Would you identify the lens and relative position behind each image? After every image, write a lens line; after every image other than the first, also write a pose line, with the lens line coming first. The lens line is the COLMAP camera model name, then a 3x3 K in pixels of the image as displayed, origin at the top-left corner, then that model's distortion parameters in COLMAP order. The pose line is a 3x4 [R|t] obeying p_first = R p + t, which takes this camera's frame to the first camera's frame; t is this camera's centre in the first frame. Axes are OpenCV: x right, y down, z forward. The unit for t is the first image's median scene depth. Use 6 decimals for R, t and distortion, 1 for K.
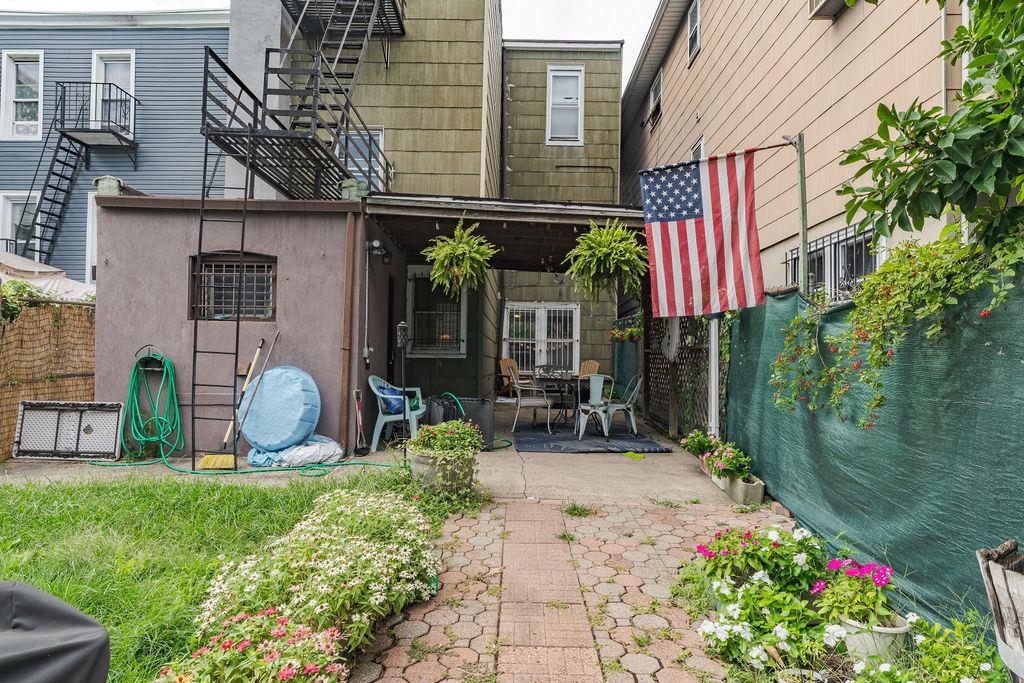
lens RADIAL K [[586.0, 0, 513.8], [0, 586.0, 342.1], [0, 0, 1]] dist [-0.002828, 0.000481]
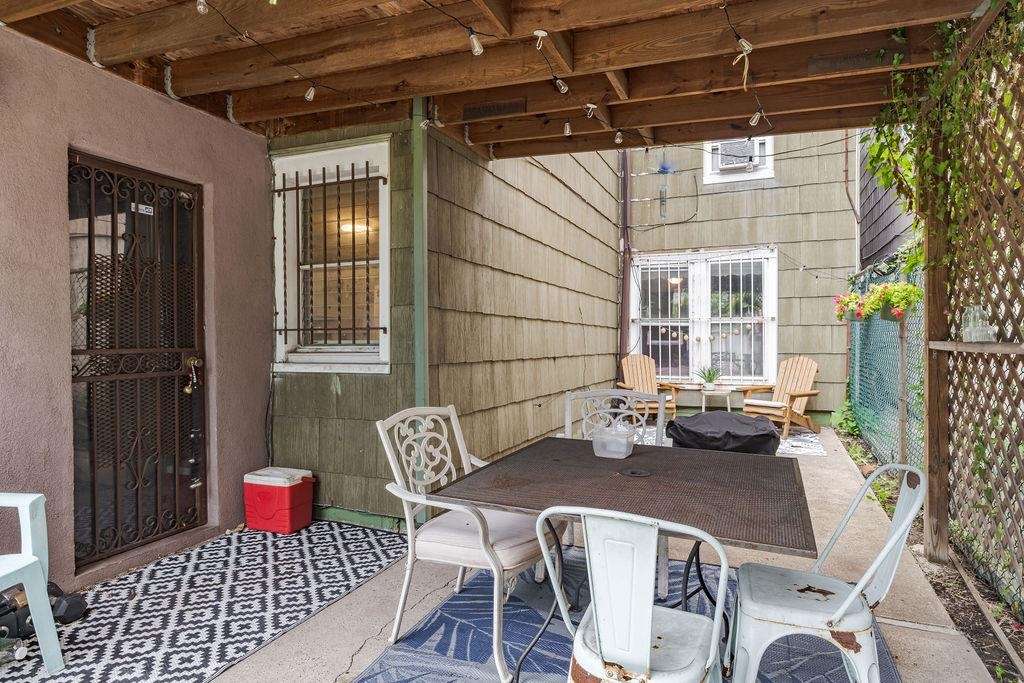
lens RADIAL K [[586.0, 0, 508.9], [0, 586.0, 343.1], [0, 0, 1]] dist [-0.002828, 0.000481]
pose [[0.922610, -0.014650, -0.385455, 0.092711], [0.025926, 0.999374, 0.024073, -0.000041], [0.384861, -0.032204, 0.922413, 0.425623]]
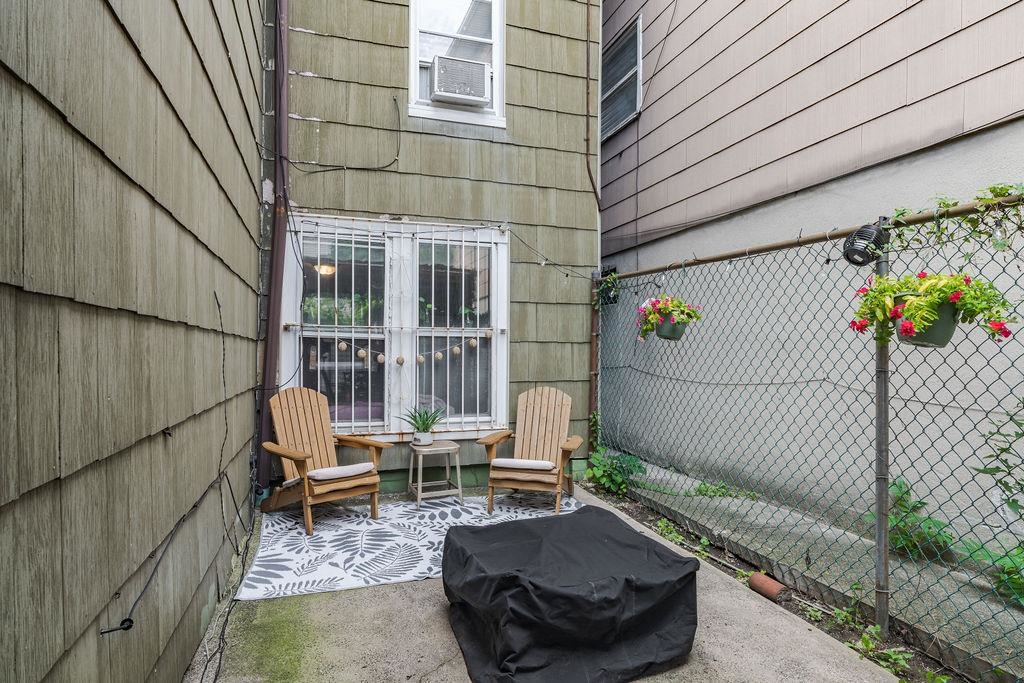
lens RADIAL K [[586.0, 0, 510.9], [0, 586.0, 348.3], [0, 0, 1]] dist [-0.002828, 0.000481]
pose [[0.949015, -0.006990, 0.315153, -0.000825], [-0.001039, 0.999679, 0.025301, -0.001870], [-0.315229, -0.024338, 0.948704, 0.656185]]
